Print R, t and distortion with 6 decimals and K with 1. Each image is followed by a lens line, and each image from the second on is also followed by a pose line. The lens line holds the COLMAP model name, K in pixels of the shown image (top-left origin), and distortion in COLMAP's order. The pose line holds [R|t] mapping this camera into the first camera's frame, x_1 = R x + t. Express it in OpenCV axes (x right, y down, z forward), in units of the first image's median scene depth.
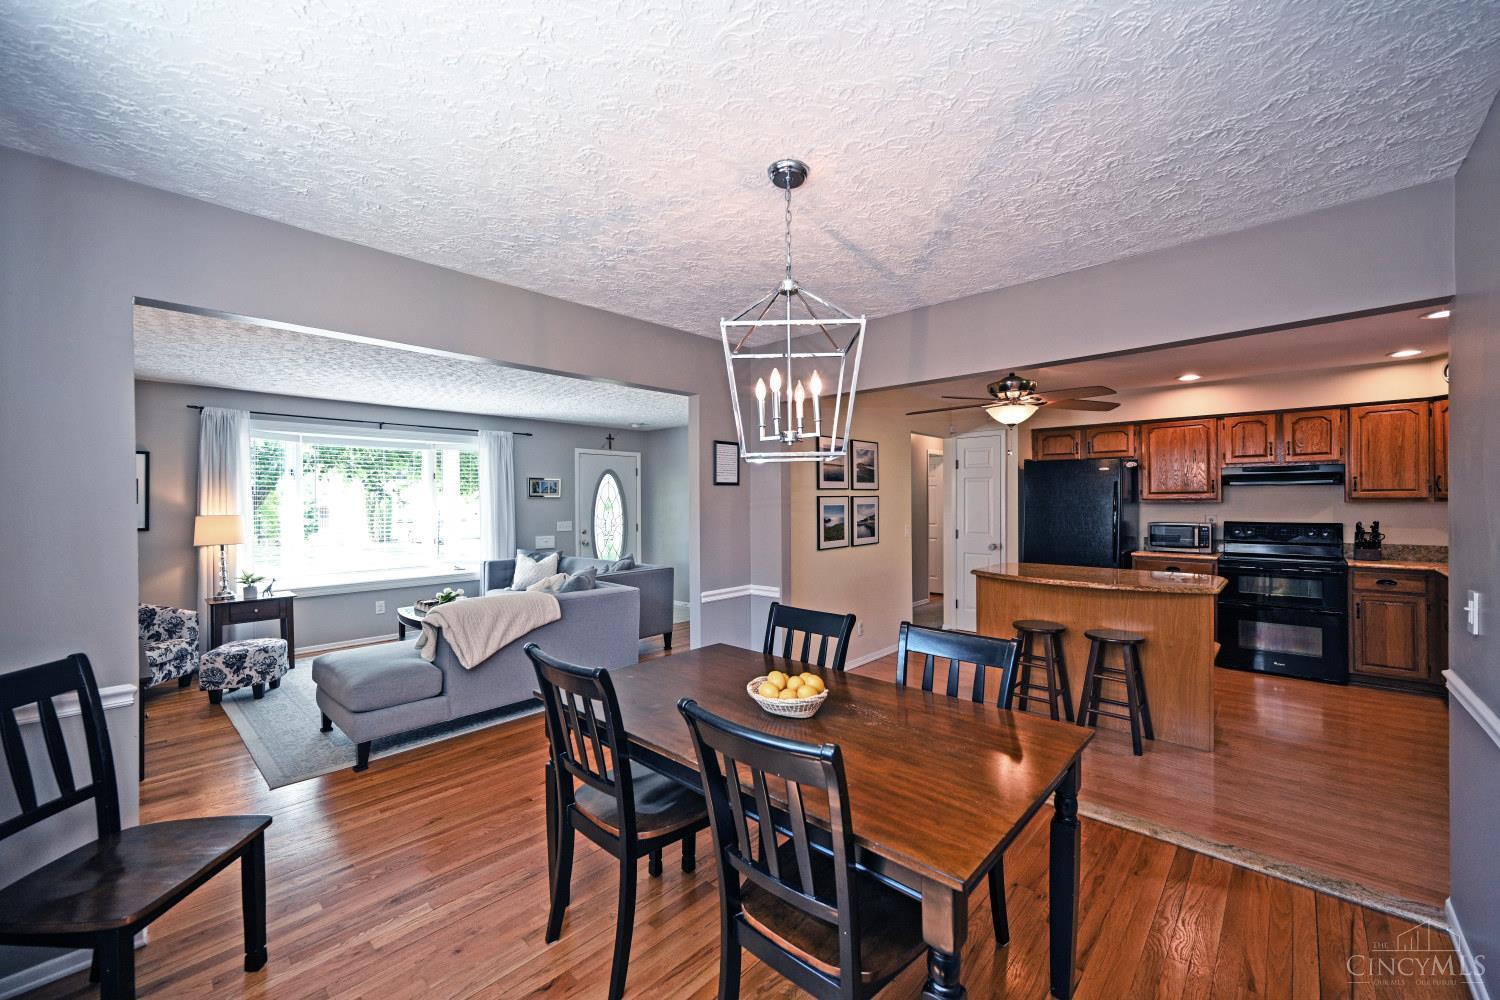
lens RADIAL K [[594.8, 0, 750.1], [0, 594.8, 502.9], [0, 0, 1]] dist [0.000535, 0.000635]
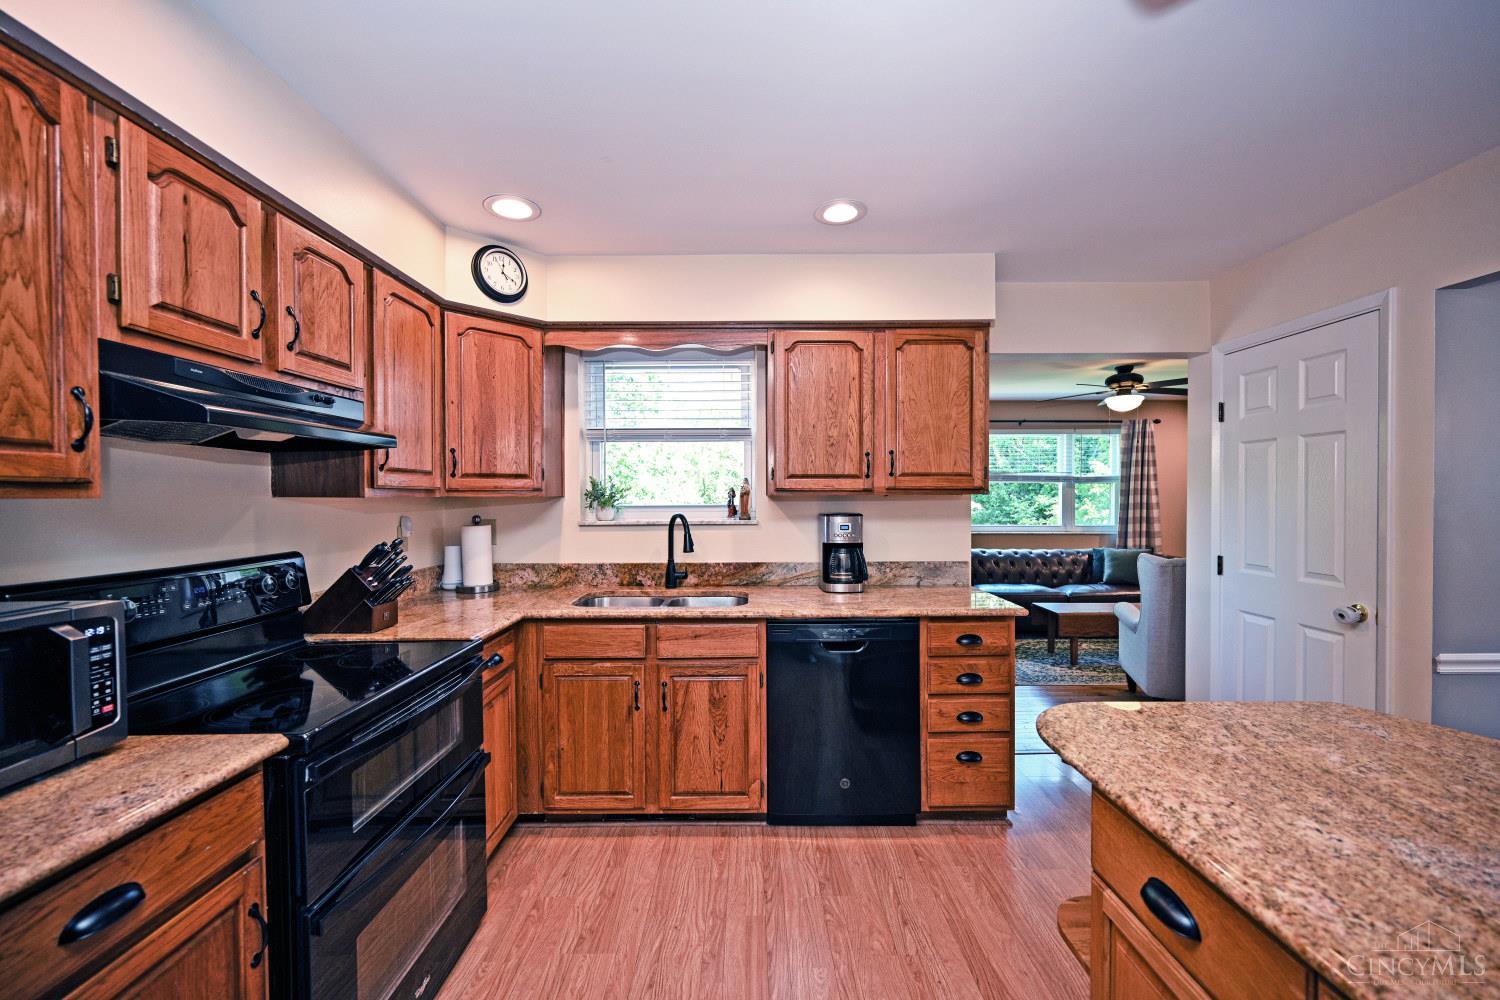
lens RADIAL K [[594.8, 0, 748.8], [0, 594.8, 507.3], [0, 0, 1]] dist [0.000535, 0.000635]
pose [[-0.684019, -0.007183, 0.729429, 0.528787], [0.007305, 0.999834, 0.016696, 0.001255], [-0.729427, 0.016749, -0.683853, 1.095187]]
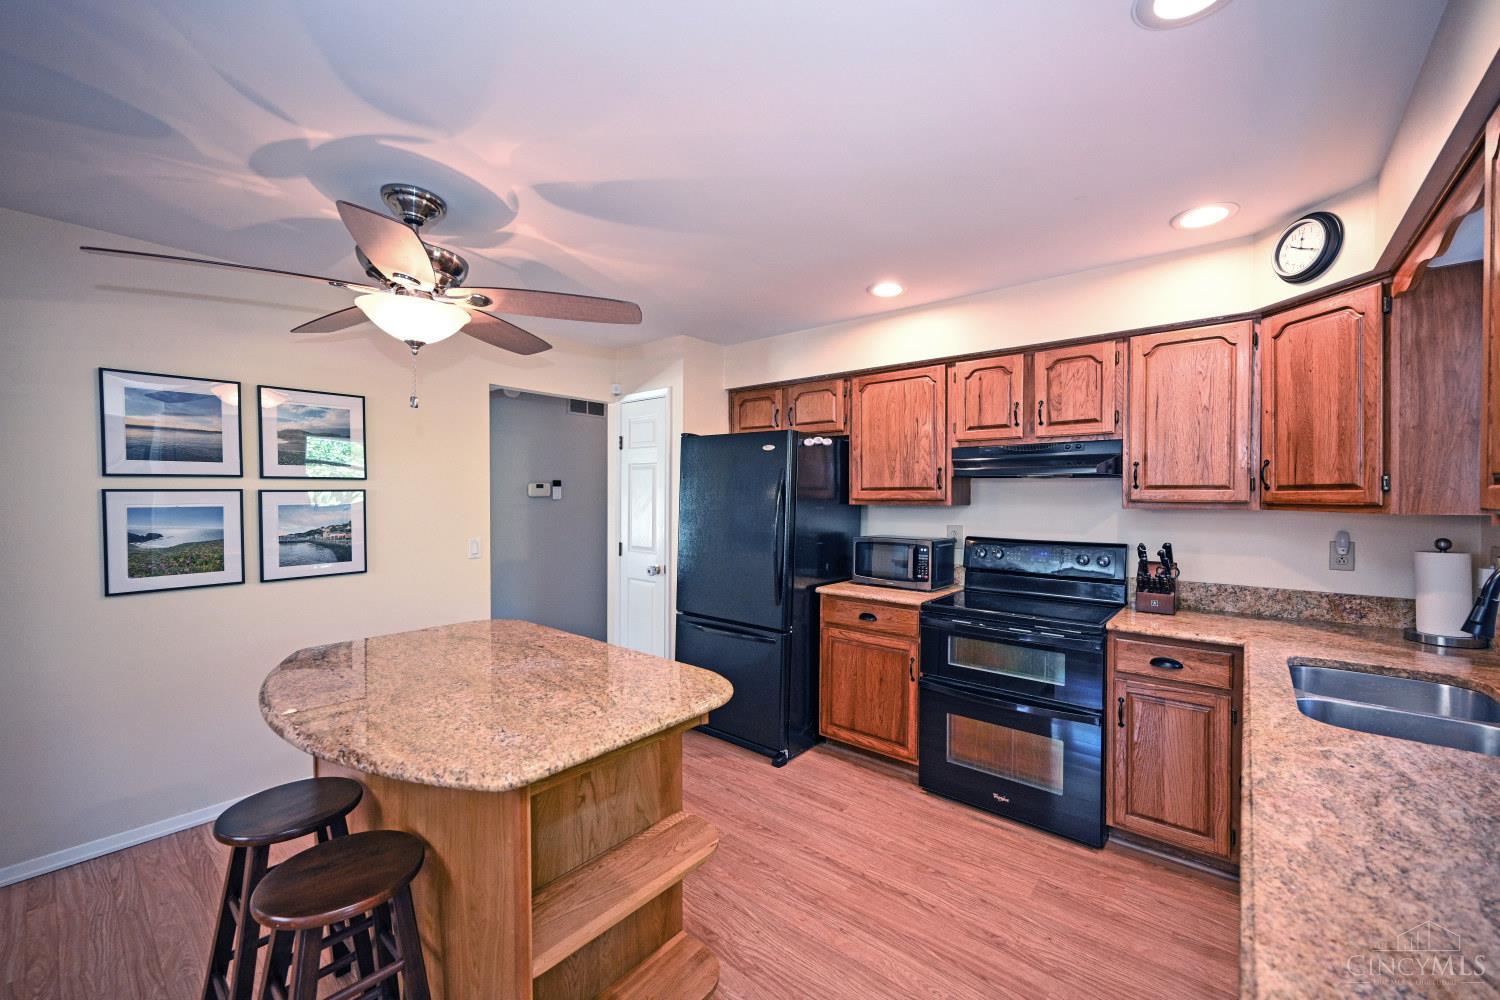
lens RADIAL K [[594.8, 0, 751.3], [0, 594.8, 504.9], [0, 0, 1]] dist [0.000535, 0.000635]
pose [[0.998679, 0.007055, 0.050891, 0.628736], [-0.007841, 0.999853, 0.015274, -0.009868], [-0.050776, -0.015653, 0.998587, 0.463643]]
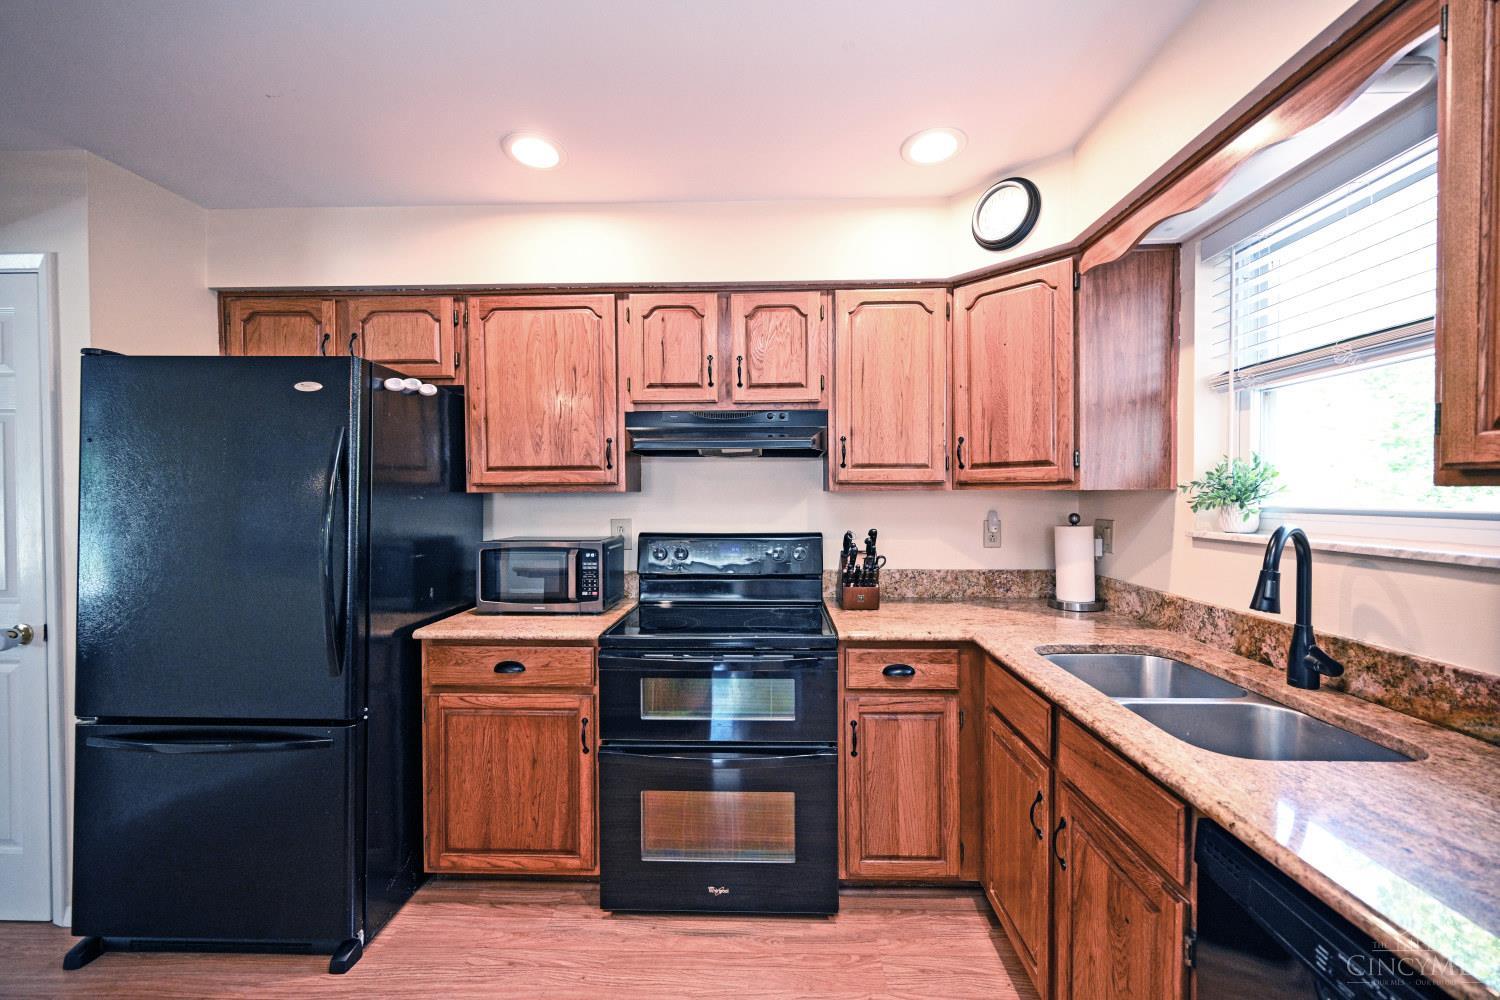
lens RADIAL K [[594.8, 0, 757.0], [0, 594.8, 503.4], [0, 0, 1]] dist [0.000535, 0.000635]
pose [[0.753205, -0.010976, 0.657694, 0.648871], [0.001196, 0.999882, 0.015318, 0.001926], [-0.657784, -0.010751, 0.753130, 0.684526]]
